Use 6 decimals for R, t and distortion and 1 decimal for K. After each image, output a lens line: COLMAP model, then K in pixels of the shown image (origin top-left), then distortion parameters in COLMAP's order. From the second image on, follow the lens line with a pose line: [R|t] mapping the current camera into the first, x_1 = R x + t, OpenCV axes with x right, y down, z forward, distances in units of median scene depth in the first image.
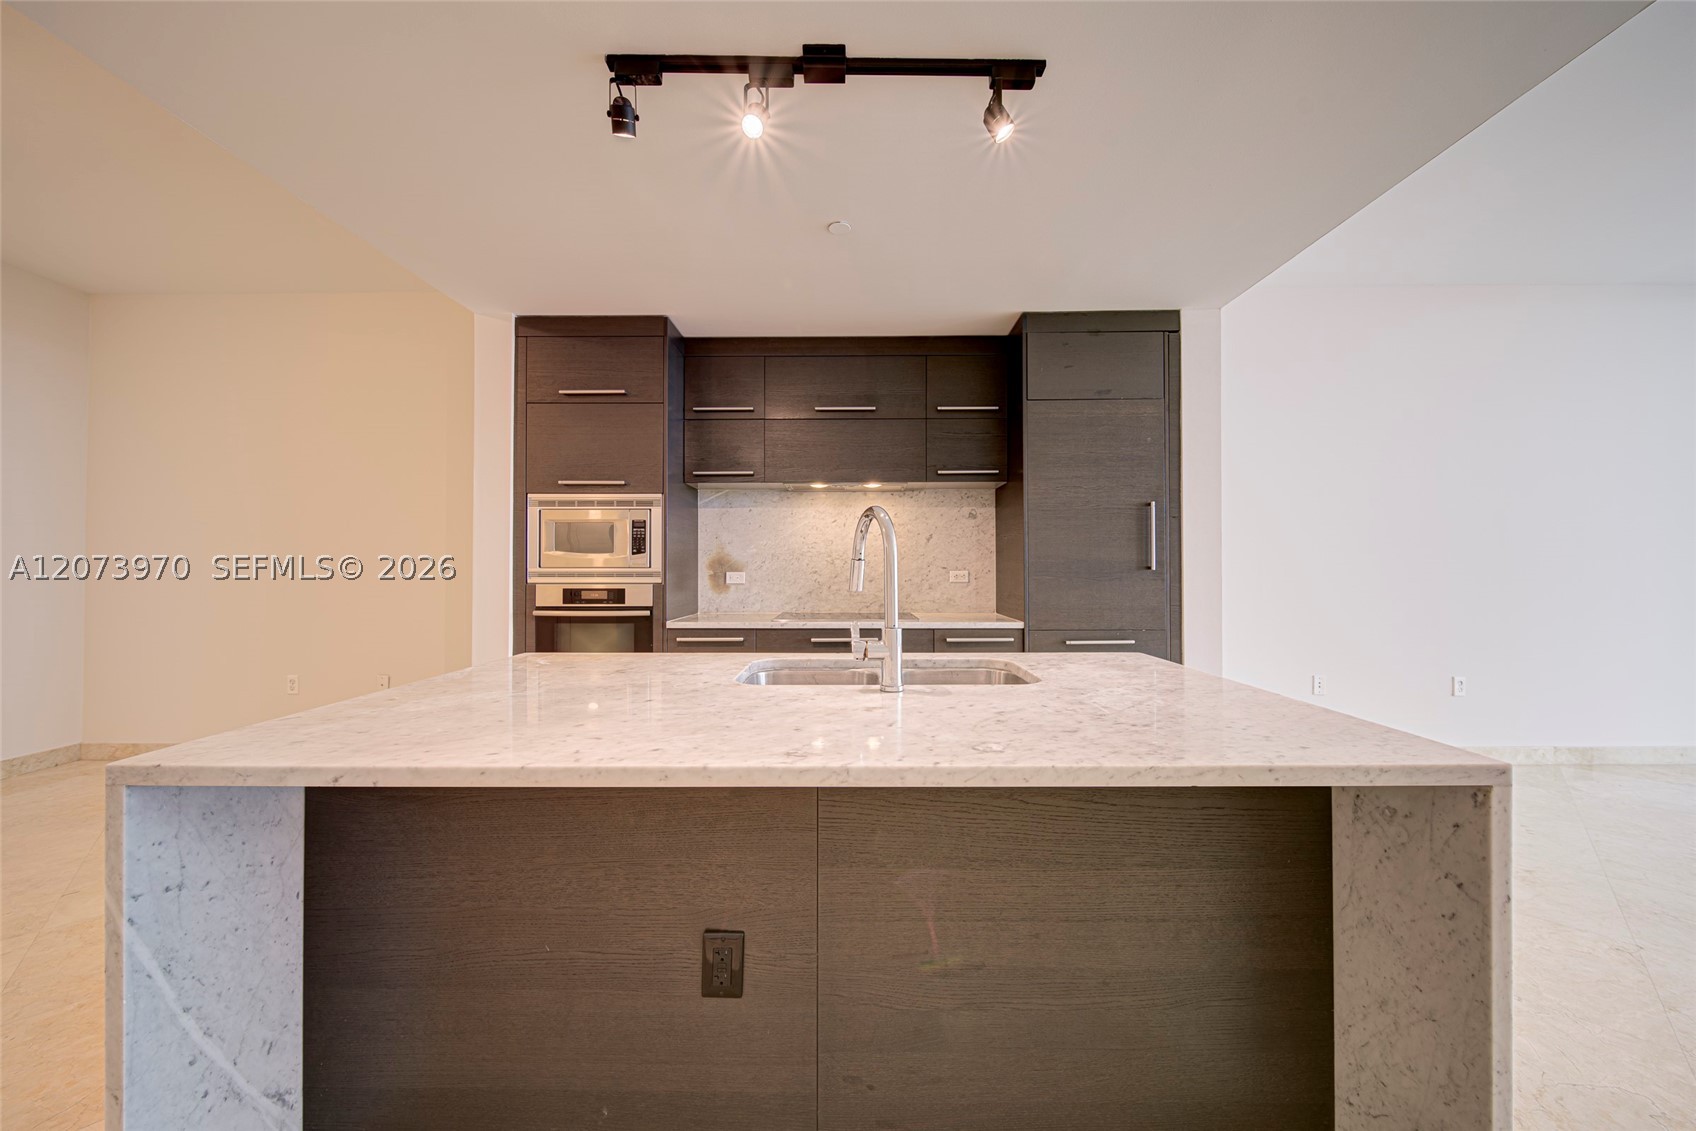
lens RADIAL K [[601.1, 0, 850.8], [0, 601.1, 562.5], [0, 0, 1]] dist [0.000157, -0.000413]
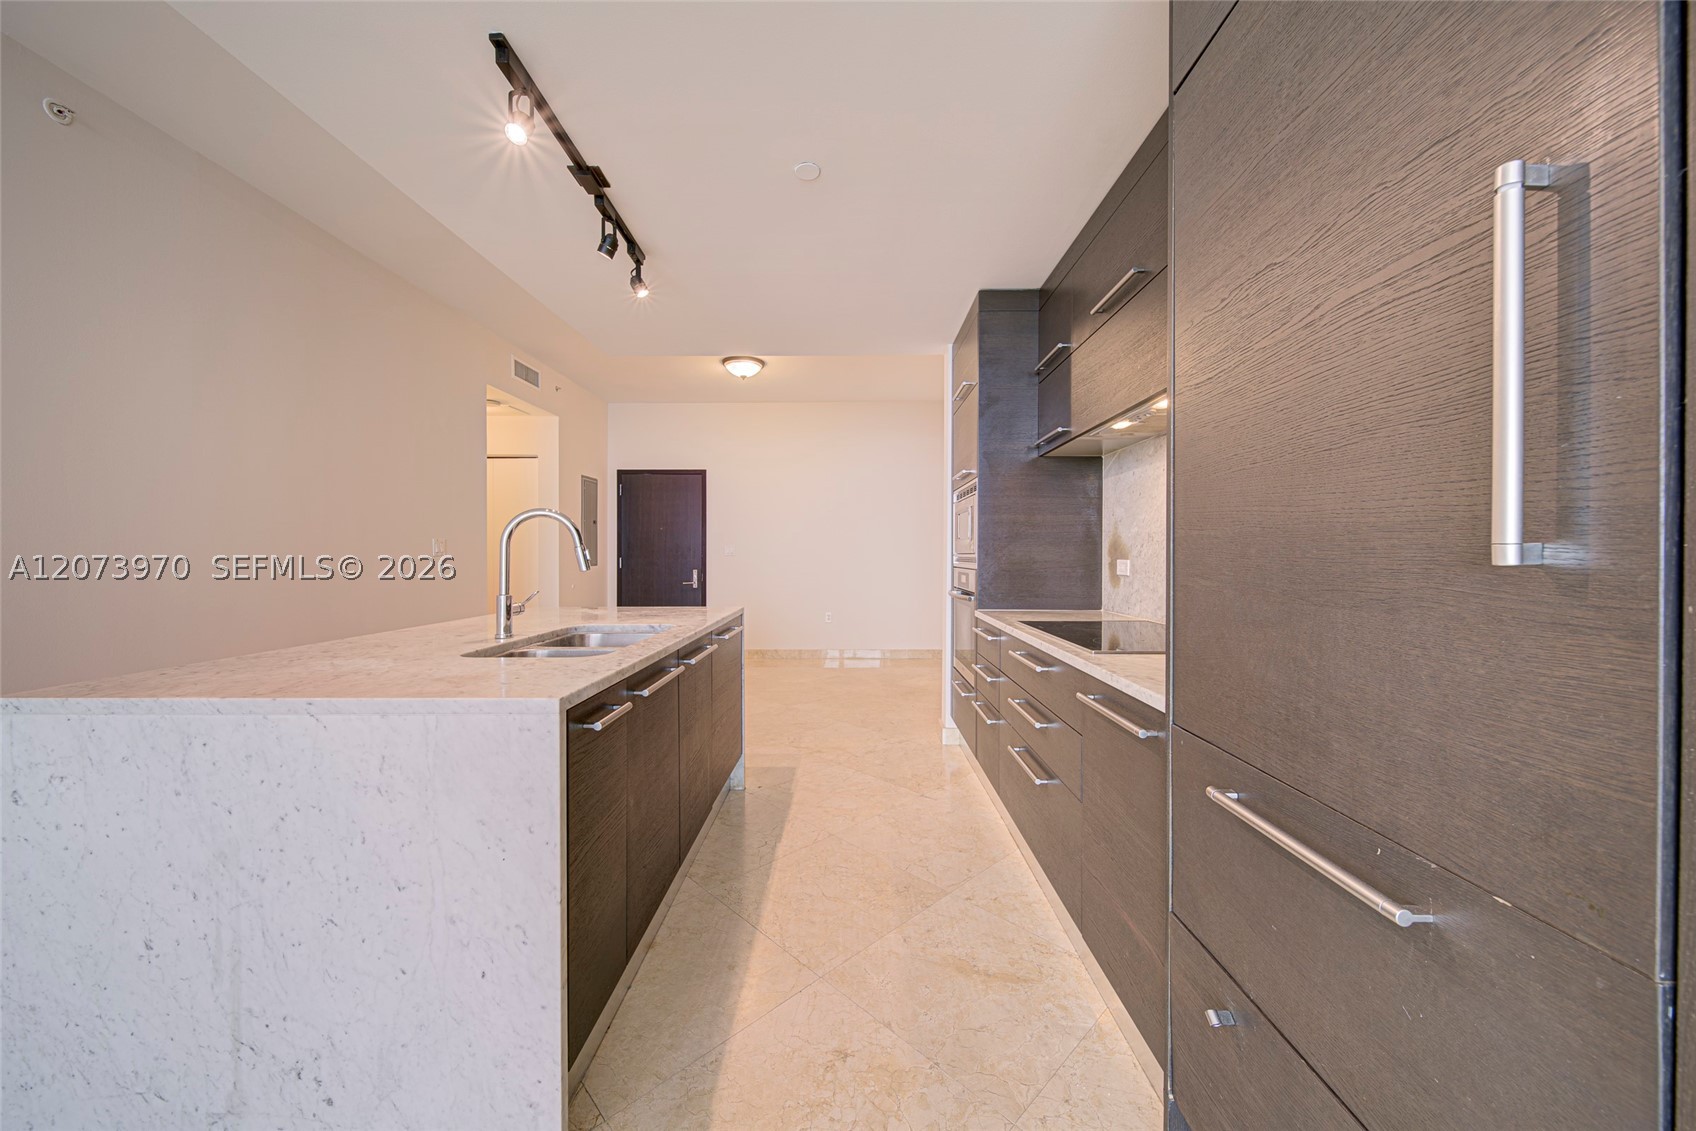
lens RADIAL K [[599.3, 0, 847.9], [0, 599.3, 558.1], [0, 0, 1]] dist [0.000766, -0.001240]
pose [[0.004105, 0.007595, -0.999963, 0.646582], [0.007483, 0.999943, 0.007625, 0.007065], [0.999964, -0.007514, 0.004048, 0.782186]]
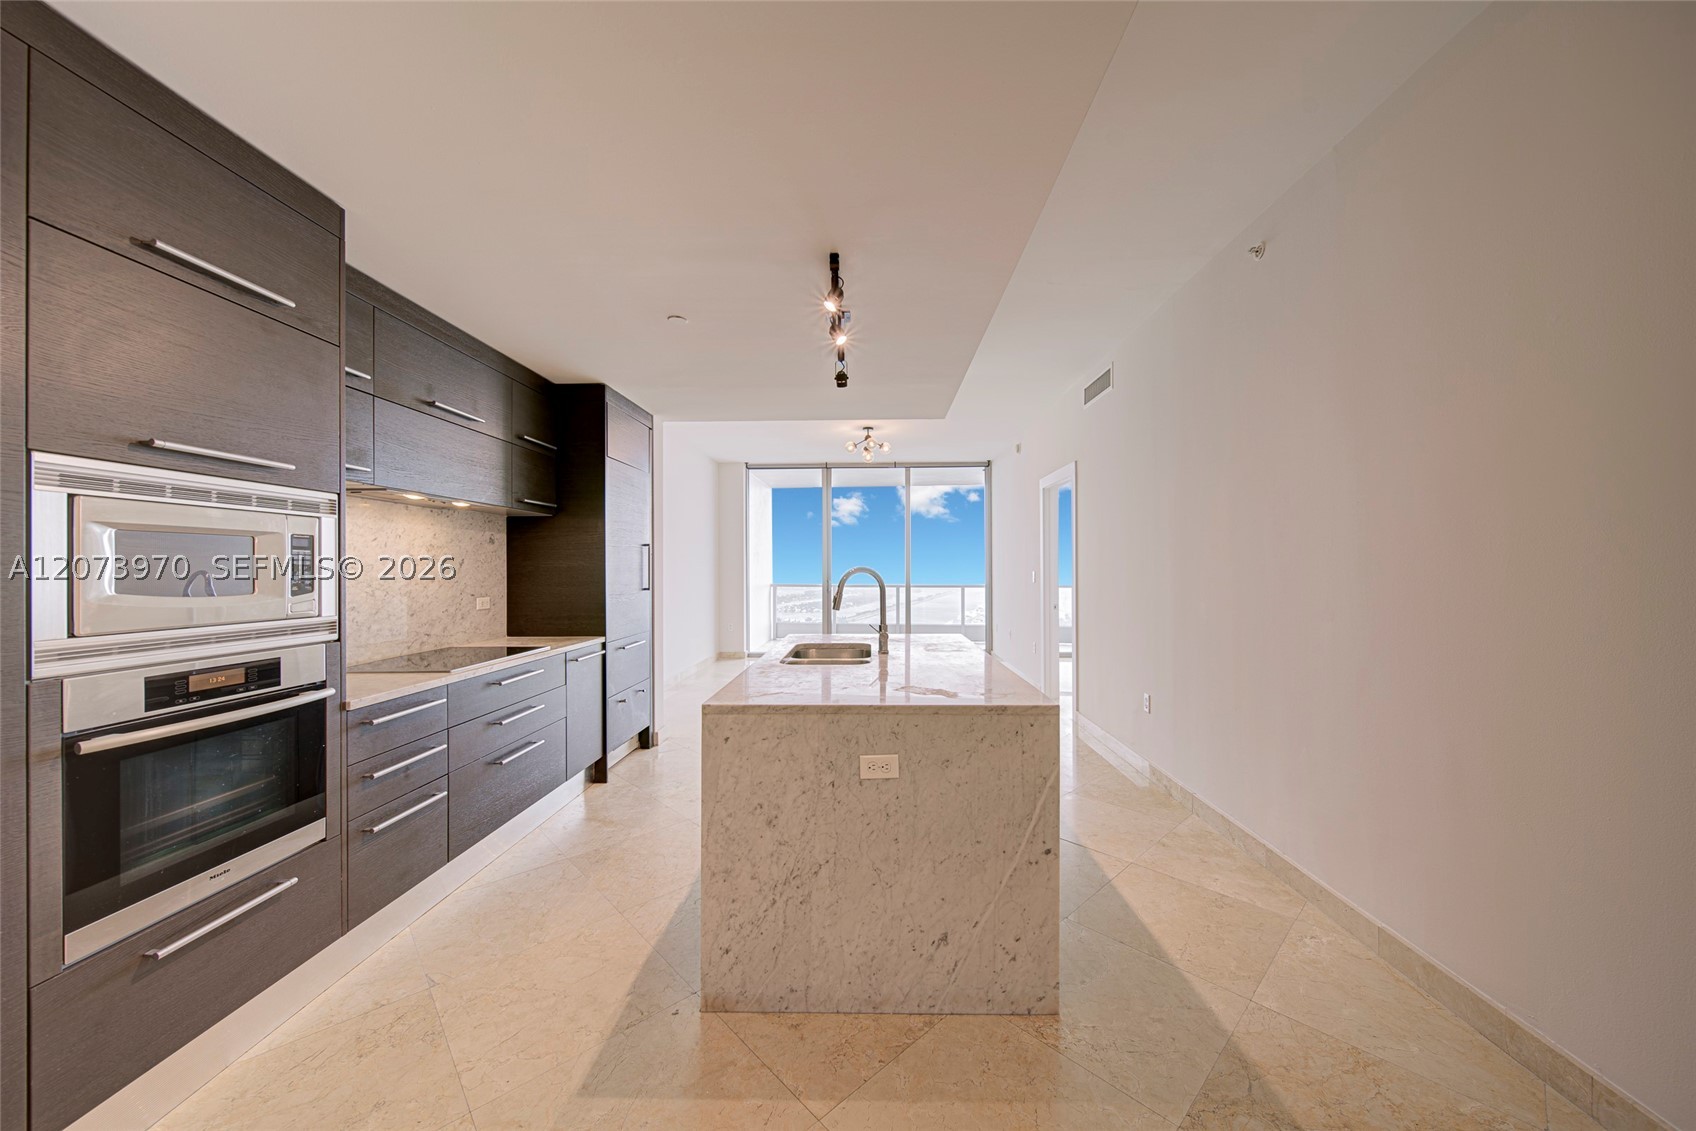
lens RADIAL K [[601.6, 0, 860.2], [0, 601.6, 563.9], [0, 0, 1]] dist [0.000231, -0.000352]
pose [[0.009678, 0.008663, 0.999916, -0.919508], [-0.004199, 0.999954, -0.008622, -0.040053], [-0.999944, -0.004116, 0.009714, 0.456386]]
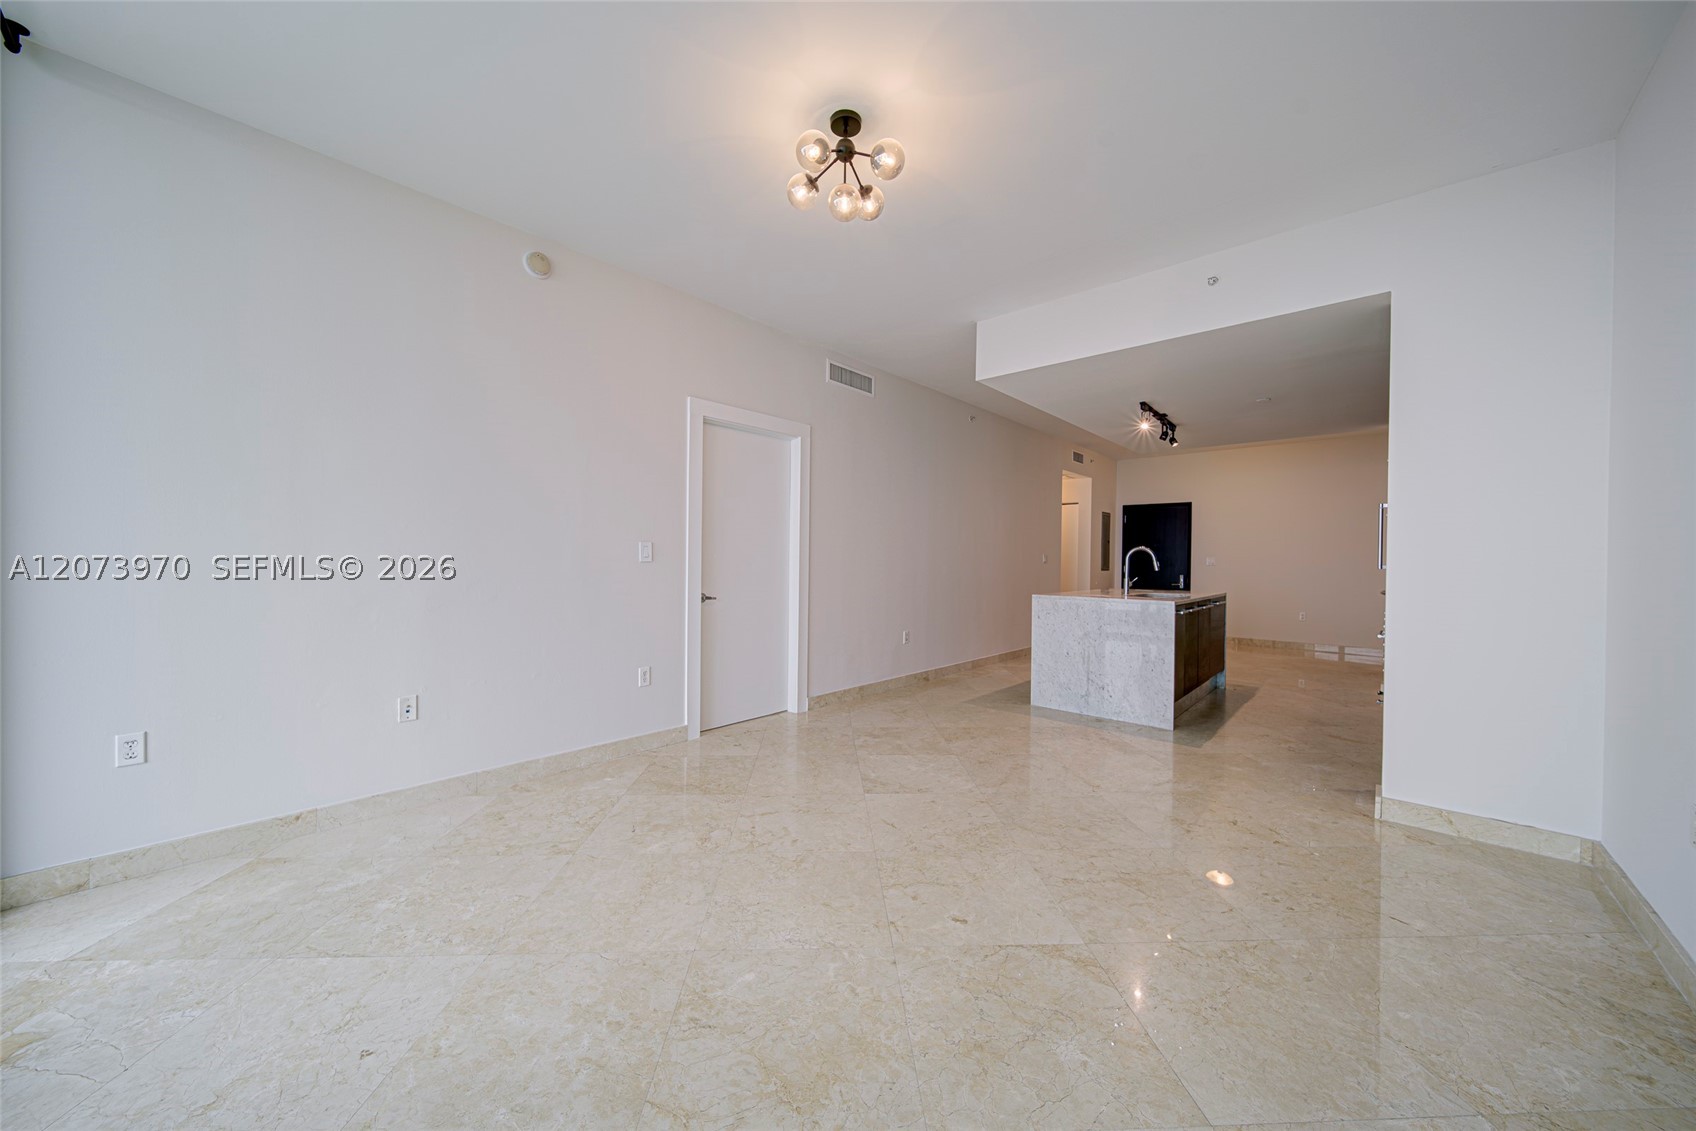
lens RADIAL K [[596.5, 0, 854.9], [0, 596.5, 561.3], [0, 0, 1]] dist [-0.000932, -0.000433]
pose [[-0.652739, -0.003159, -0.757576, 1.813478], [-0.003855, 0.999992, -0.000848, 0.001726], [0.757573, 0.002367, -0.652747, 0.947983]]
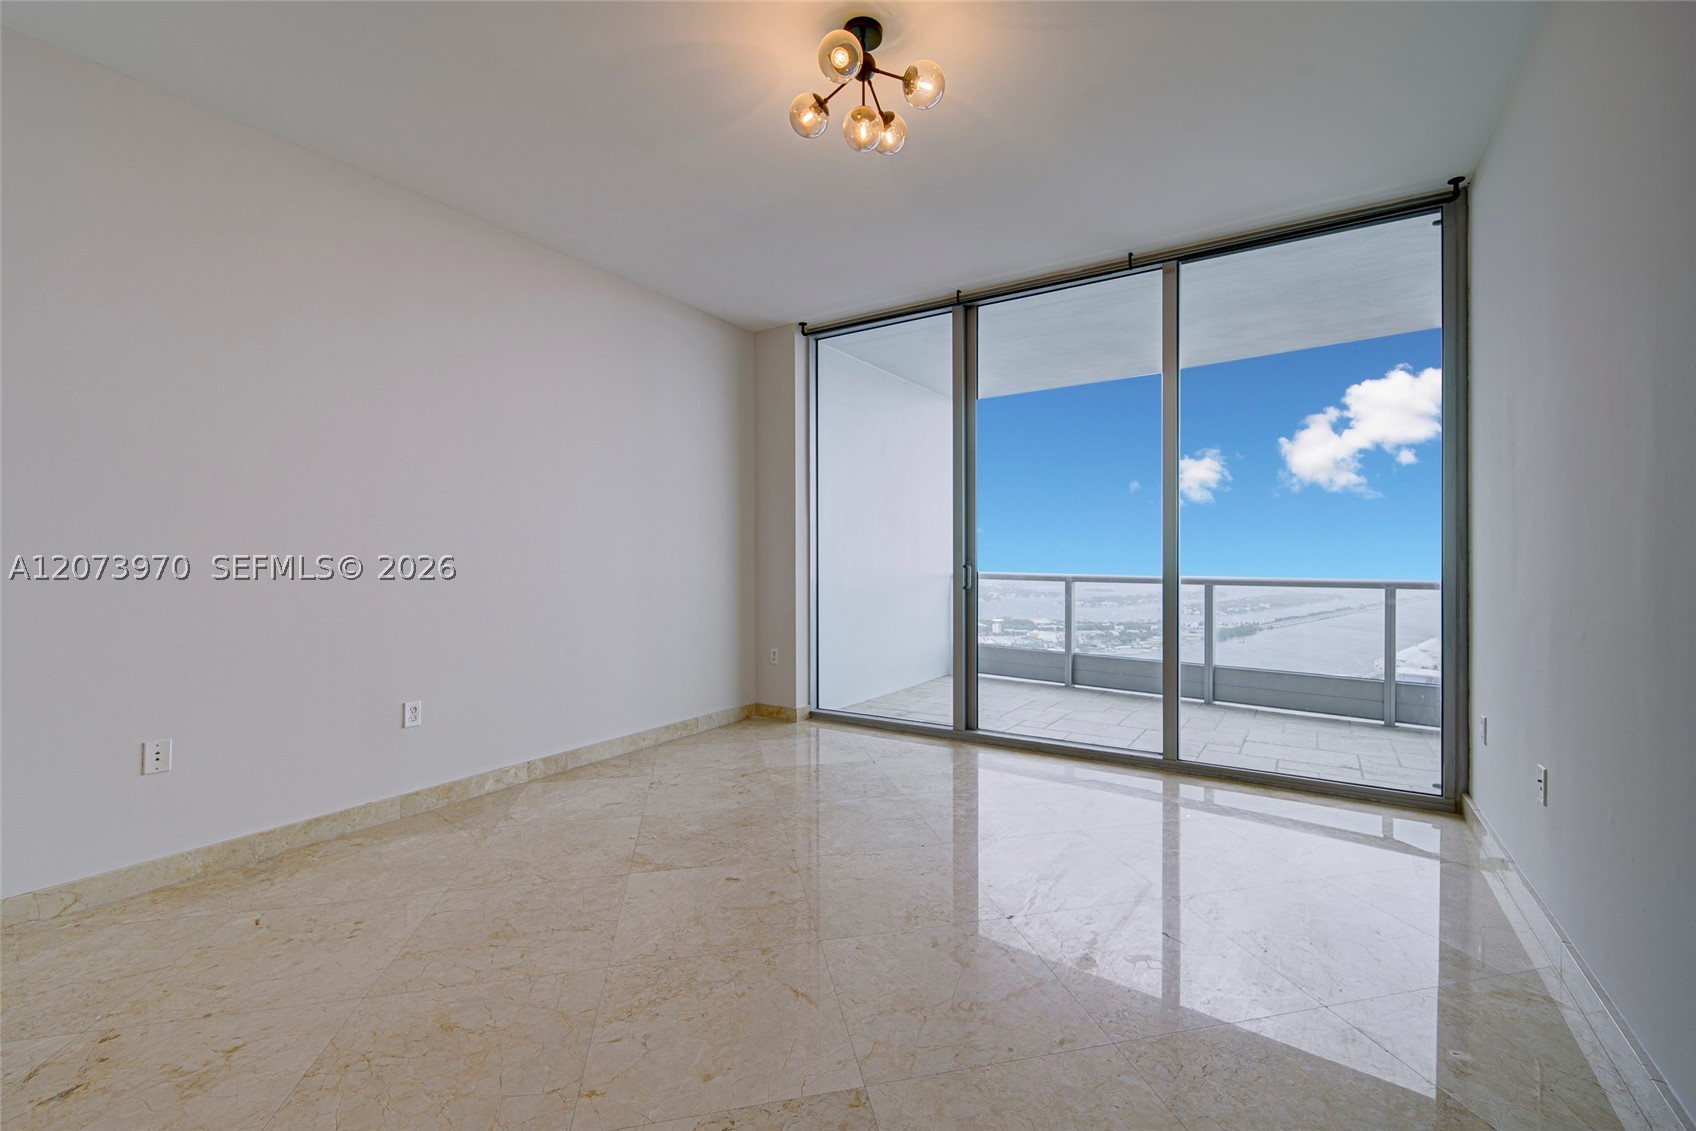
lens RADIAL K [[705.2, 0, 863.1], [0, 705.2, 530.0], [0, 0, 1]] dist [0.001942, 0.000020]
pose [[0.518786, 0.037197, 0.854095, 0.625683], [-0.006537, 0.999196, -0.039545, 0.011733], [-0.854879, 0.014932, 0.518612, 0.062055]]
